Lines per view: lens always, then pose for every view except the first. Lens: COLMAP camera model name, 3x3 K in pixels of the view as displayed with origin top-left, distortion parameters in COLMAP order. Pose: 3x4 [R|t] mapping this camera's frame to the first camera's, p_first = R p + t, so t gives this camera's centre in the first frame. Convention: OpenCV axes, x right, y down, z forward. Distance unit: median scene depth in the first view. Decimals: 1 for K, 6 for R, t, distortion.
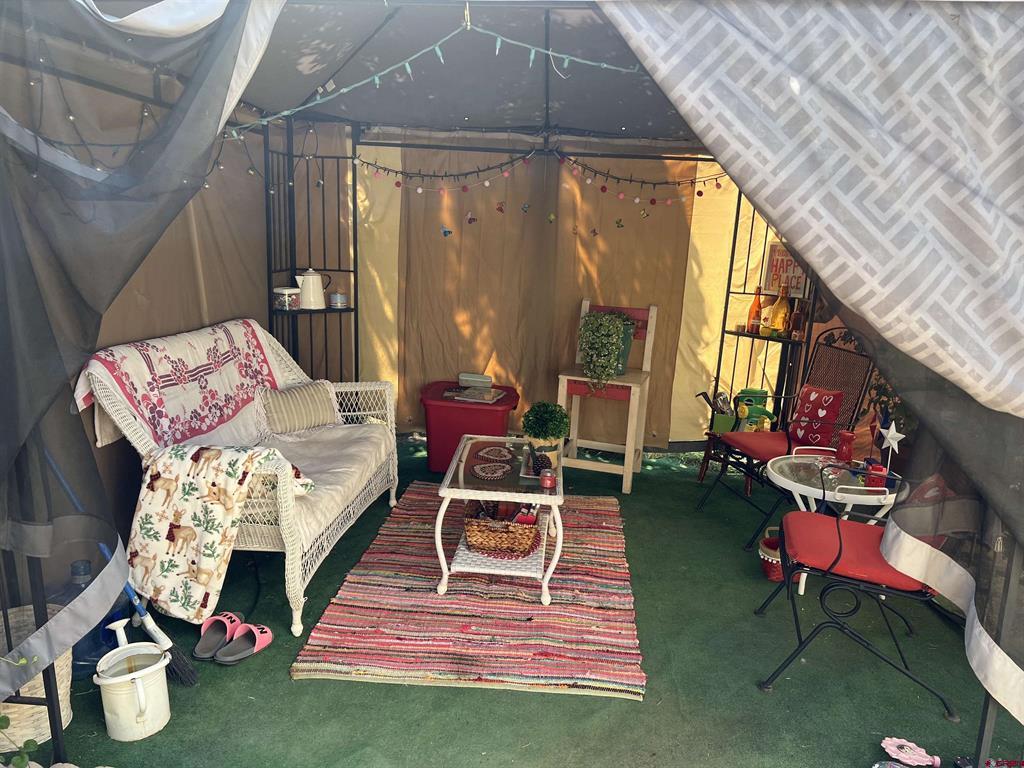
lens RADIAL K [[767.7, 0, 507.4], [0, 767.7, 389.7], [0, 0, 1]] dist [0.054555, -0.065680]
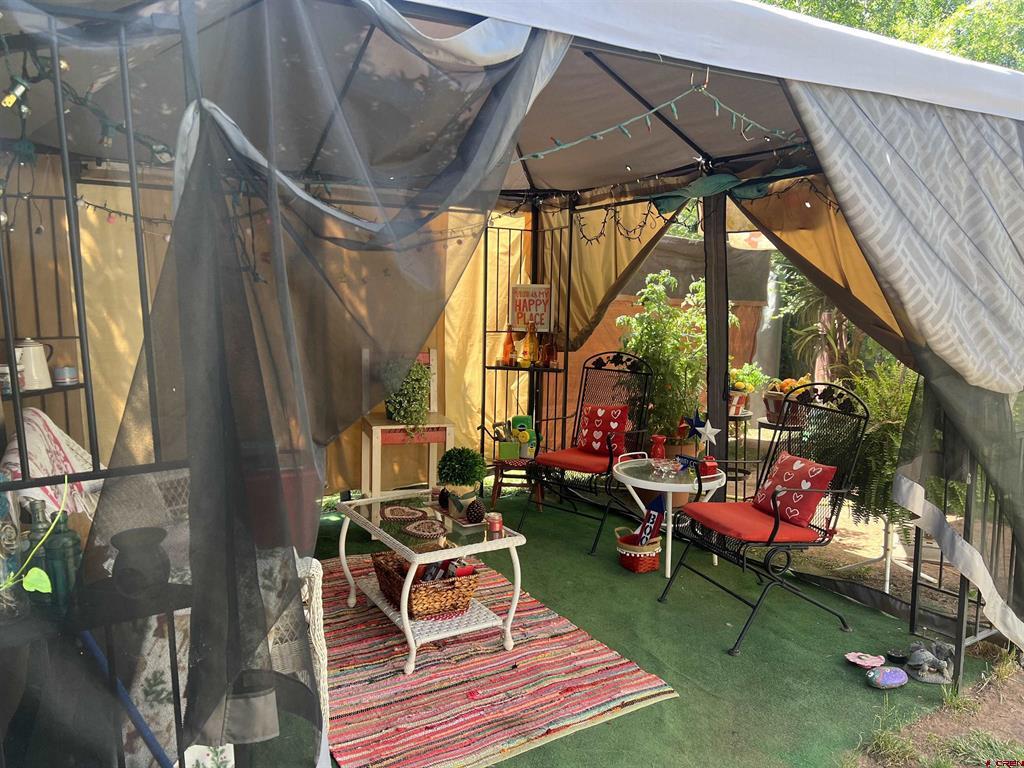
lens RADIAL K [[767.7, 0, 511.6], [0, 767.7, 385.6], [0, 0, 1]] dist [0.054555, -0.065680]
pose [[0.819796, -0.108999, 0.562186, -0.511957], [0.145720, 0.989109, -0.020719, -0.038736], [-0.553805, 0.098907, 0.826751, 0.157524]]
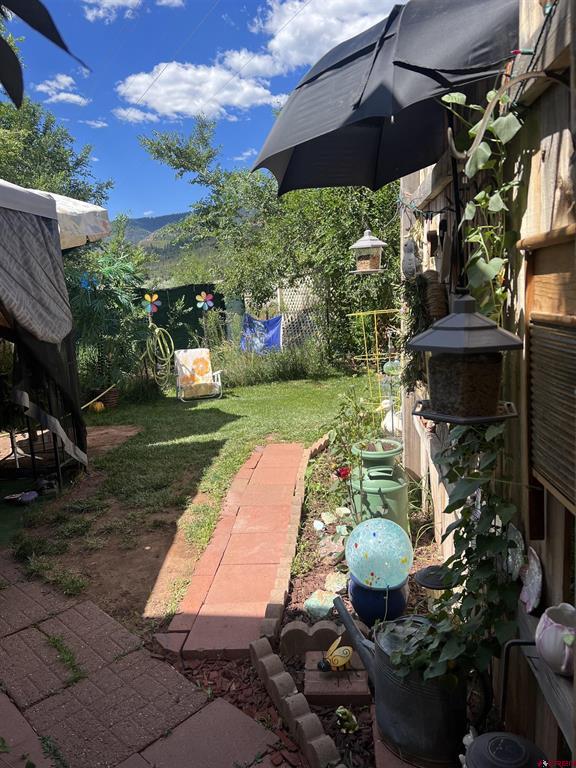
lens RADIAL K [[575.8, 0, 289.2], [0, 575.8, 385.0], [0, 0, 1]] dist [0.054555, -0.065680]
pose [[0.005135, -0.184860, 0.982751, -0.944181], [0.255862, 0.950294, 0.177417, 0.022210], [-0.966700, 0.250537, 0.052178, -0.015308]]
